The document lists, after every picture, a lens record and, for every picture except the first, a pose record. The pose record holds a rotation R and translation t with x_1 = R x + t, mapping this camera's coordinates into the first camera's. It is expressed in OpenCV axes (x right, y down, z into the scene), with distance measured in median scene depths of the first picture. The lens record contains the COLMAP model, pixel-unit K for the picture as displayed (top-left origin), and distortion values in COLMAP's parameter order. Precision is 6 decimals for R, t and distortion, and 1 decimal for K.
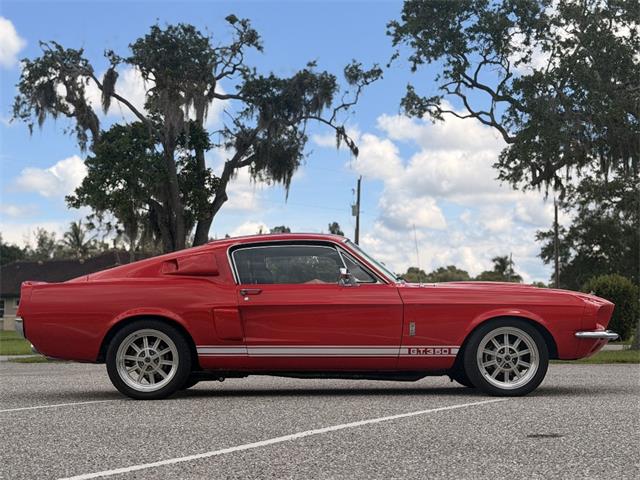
lens RADIAL K [[1131.4, 0, 320.0], [0, 1131.4, 240.0], [0, 0, 1]] dist [0.187155, 0.005201]
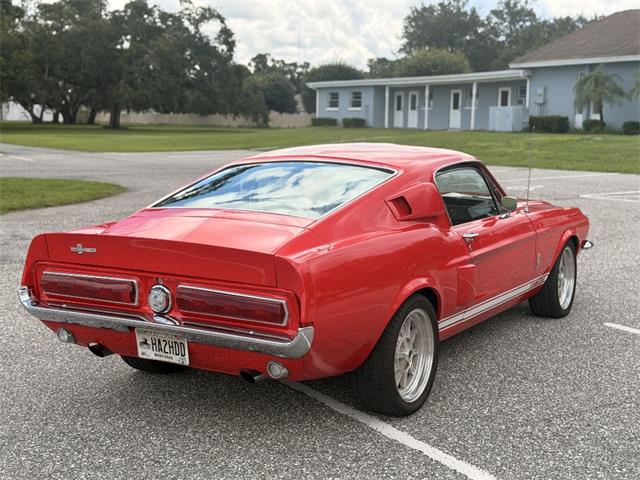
lens RADIAL K [[928.8, 0, 320.0], [0, 928.8, 240.0], [0, 0, 1]] dist [0.166268, -0.031983]
pose [[0.510680, -0.099855, 0.853952, -0.261074], [-0.077031, 0.983924, 0.161120, -0.016852], [-0.856313, -0.148062, 0.494778, 0.329253]]
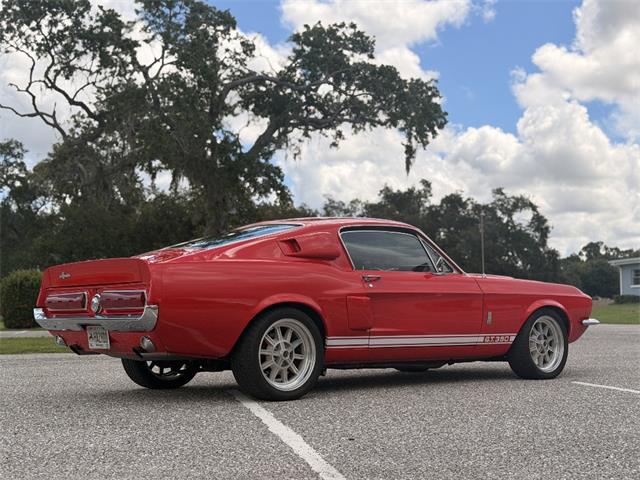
lens RADIAL K [[928.8, 0, 320.0], [0, 928.8, 240.0], [0, 0, 1]] dist [0.166268, -0.031983]
pose [[0.774532, 0.049341, 0.630608, -0.241836], [-0.046970, 0.998687, -0.020451, 0.013383], [-0.630789, -0.013780, 0.775832, 0.181363]]
